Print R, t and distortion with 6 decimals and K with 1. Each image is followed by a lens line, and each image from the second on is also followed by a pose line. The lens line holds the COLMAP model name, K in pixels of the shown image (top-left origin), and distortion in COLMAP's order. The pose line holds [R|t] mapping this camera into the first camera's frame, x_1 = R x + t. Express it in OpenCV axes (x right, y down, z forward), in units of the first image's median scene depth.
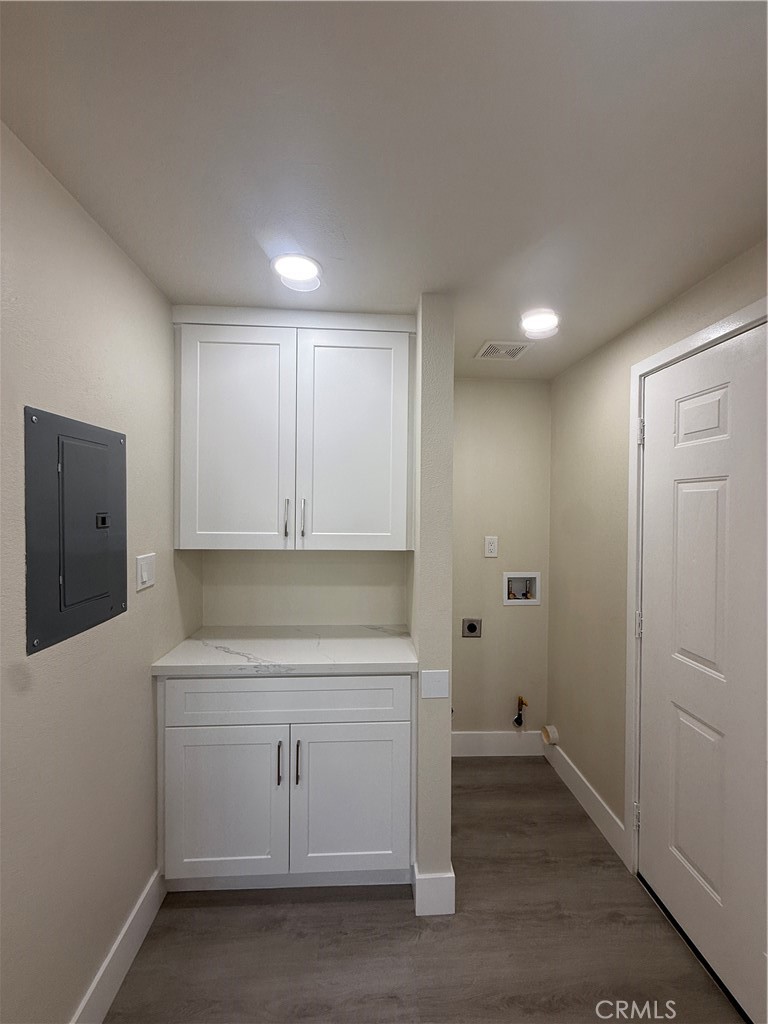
lens RADIAL K [[401.8, 0, 384.0], [0, 401.8, 512.0], [0, 0, 1]] dist [0.002224, 0.000281]
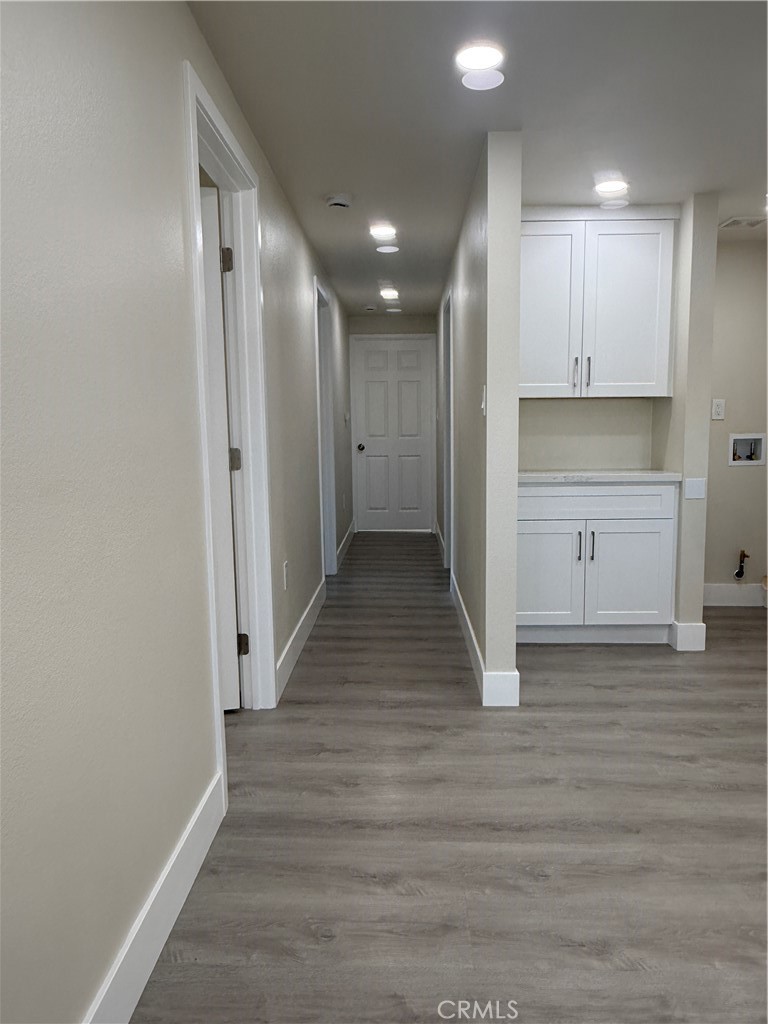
lens RADIAL K [[706.8, 0, 384.0], [0, 706.8, 512.0], [0, 0, 1]] dist [-0.001110, -0.002464]
pose [[0.996930, -0.009416, -0.077735, -0.682509], [0.017688, 0.994164, 0.106416, 0.209369], [0.076280, -0.107464, 0.991278, -1.357232]]
